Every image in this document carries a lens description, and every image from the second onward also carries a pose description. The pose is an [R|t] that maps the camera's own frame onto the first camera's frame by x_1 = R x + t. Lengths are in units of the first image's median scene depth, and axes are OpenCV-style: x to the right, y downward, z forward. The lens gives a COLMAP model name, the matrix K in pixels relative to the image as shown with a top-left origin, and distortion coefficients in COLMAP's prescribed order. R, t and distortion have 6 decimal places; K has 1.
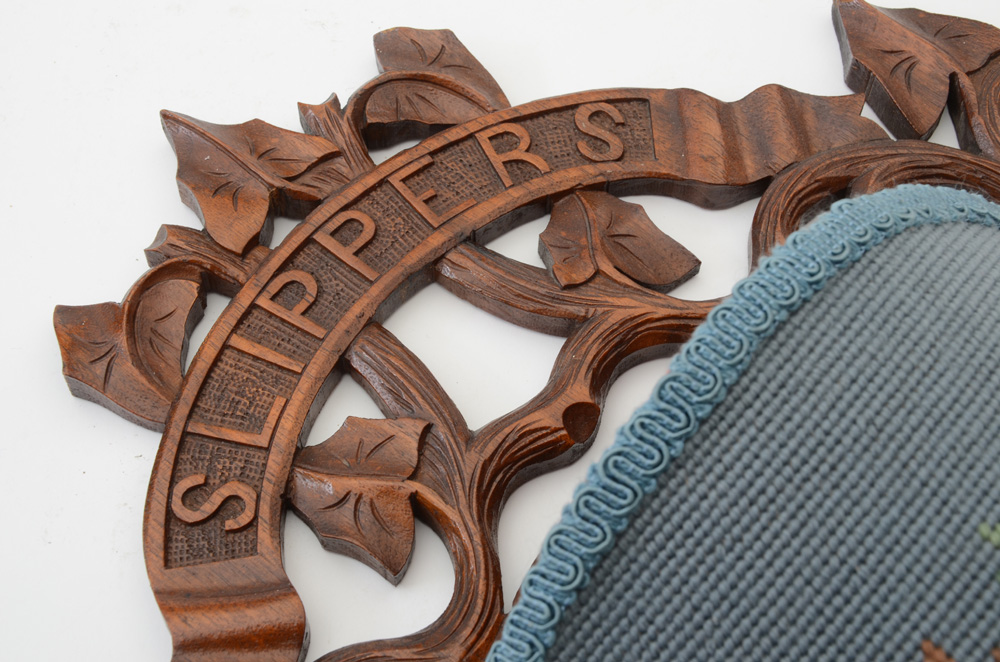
lens RADIAL K [[1898.1, 0, 496.7], [0, 1898.1, 332.0], [0, 0, 1]] dist [0.372739, 0.000000]
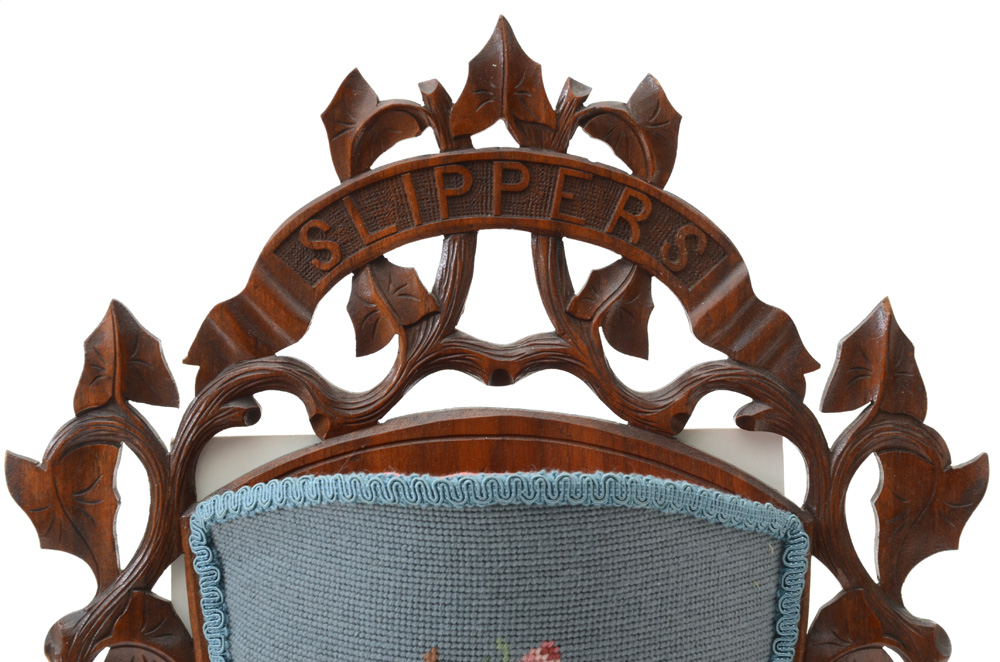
lens RADIAL K [[3022.1, 0, 507.5], [0, 3022.1, 335.1], [0, 0, 1]] dist [0.767813, 0.000000]
pose [[0.645044, 0.763314, 0.035653, -0.074898], [-0.663241, 0.536084, 0.522231, -1.370621], [0.379513, -0.360508, 0.852058, -1.241596]]
